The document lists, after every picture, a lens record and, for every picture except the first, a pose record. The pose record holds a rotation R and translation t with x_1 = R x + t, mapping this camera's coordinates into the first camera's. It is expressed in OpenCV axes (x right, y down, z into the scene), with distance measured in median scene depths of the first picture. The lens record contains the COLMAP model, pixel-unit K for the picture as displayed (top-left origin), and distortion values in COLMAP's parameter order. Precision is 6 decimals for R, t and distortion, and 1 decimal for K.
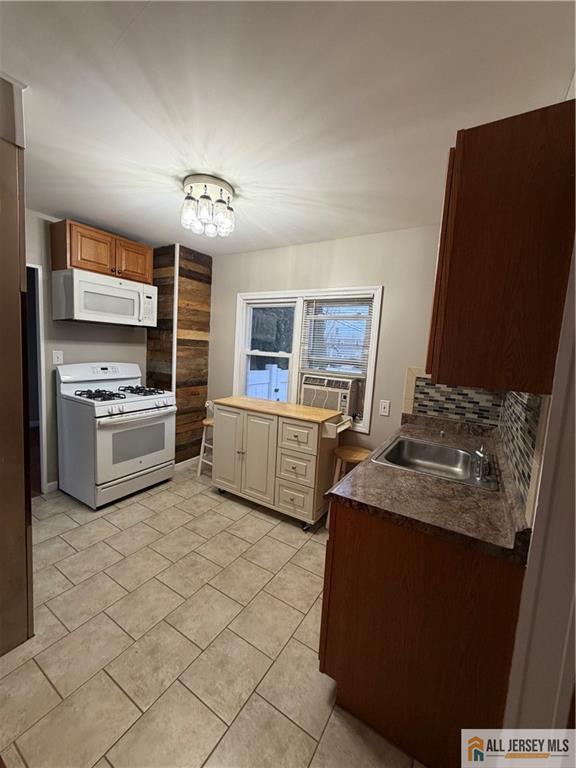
lens RADIAL K [[307.0, 0, 285.5], [0, 307.0, 382.2], [0, 0, 1]] dist [0.003612, 0.000048]
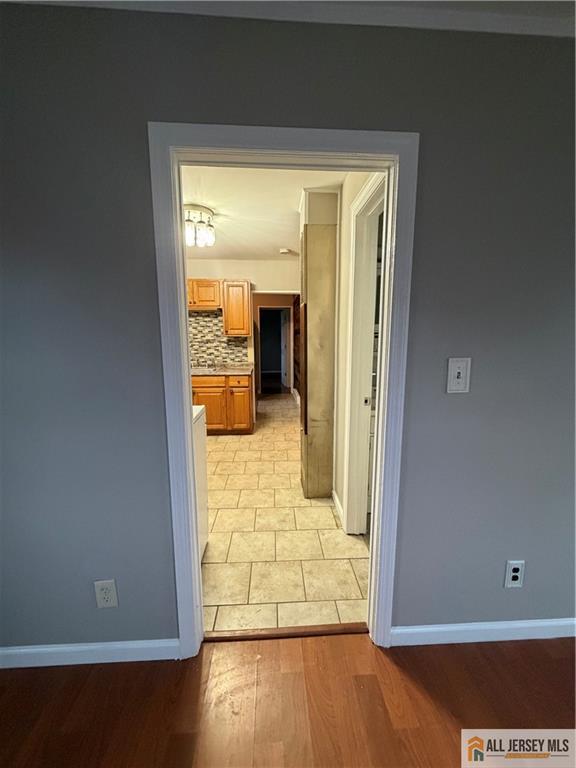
lens RADIAL K [[307.0, 0, 287.7], [0, 307.0, 381.2], [0, 0, 1]] dist [0.003612, 0.000048]
pose [[-0.574749, -0.182176, 0.797794, -1.371235], [0.054261, 0.964276, 0.259283, -0.195397], [-0.816529, 0.192312, -0.544332, 1.241114]]
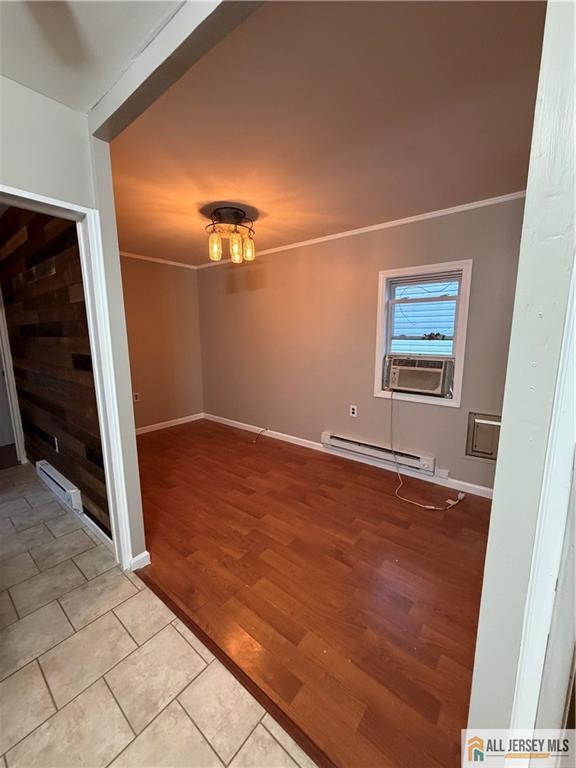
lens RADIAL K [[307.0, 0, 291.0], [0, 307.0, 382.0], [0, 0, 1]] dist [0.003612, 0.000048]
pose [[-0.991583, -0.076340, 0.104574, -0.346907], [-0.046056, 0.962826, 0.266166, -0.083902], [-0.121006, 0.259110, -0.958238, 0.688190]]
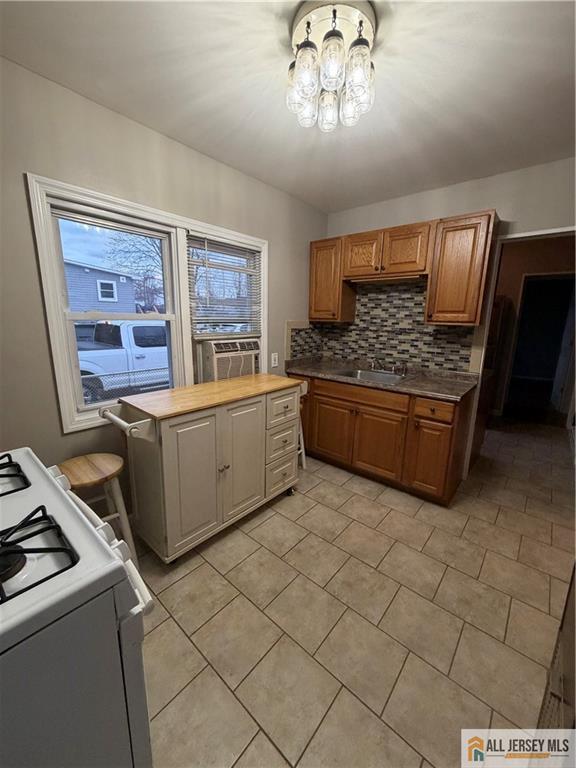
lens RADIAL K [[307.0, 0, 290.8], [0, 307.0, 381.2], [0, 0, 1]] dist [0.003612, 0.000048]
pose [[0.140291, -0.260388, 0.955257, -0.791096], [0.092743, 0.964013, 0.249154, -0.119902], [-0.985757, 0.053639, 0.159391, 0.818022]]
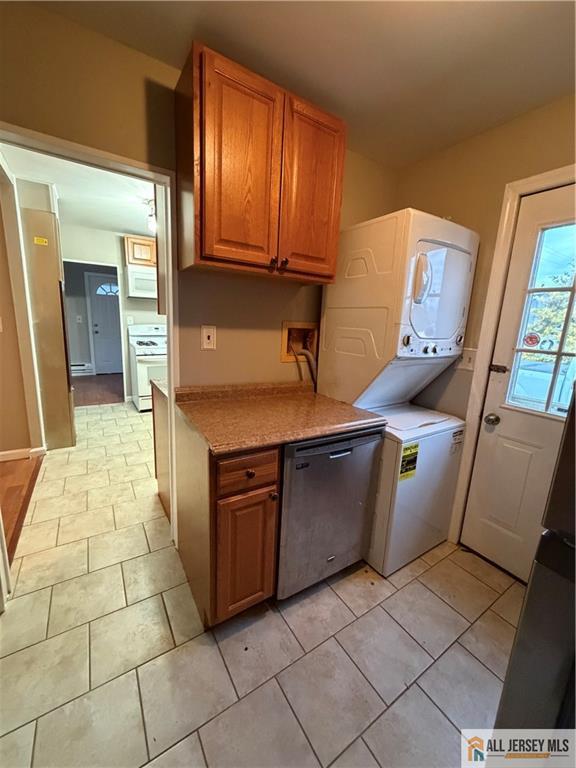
lens RADIAL K [[307.0, 0, 289.1], [0, 307.0, 382.1], [0, 0, 1]] dist [0.003612, 0.000048]
pose [[0.906525, 0.071587, -0.416038, 0.833574], [-0.043500, 0.996111, 0.076616, 0.094509], [0.419905, -0.051357, 0.906114, -0.169918]]
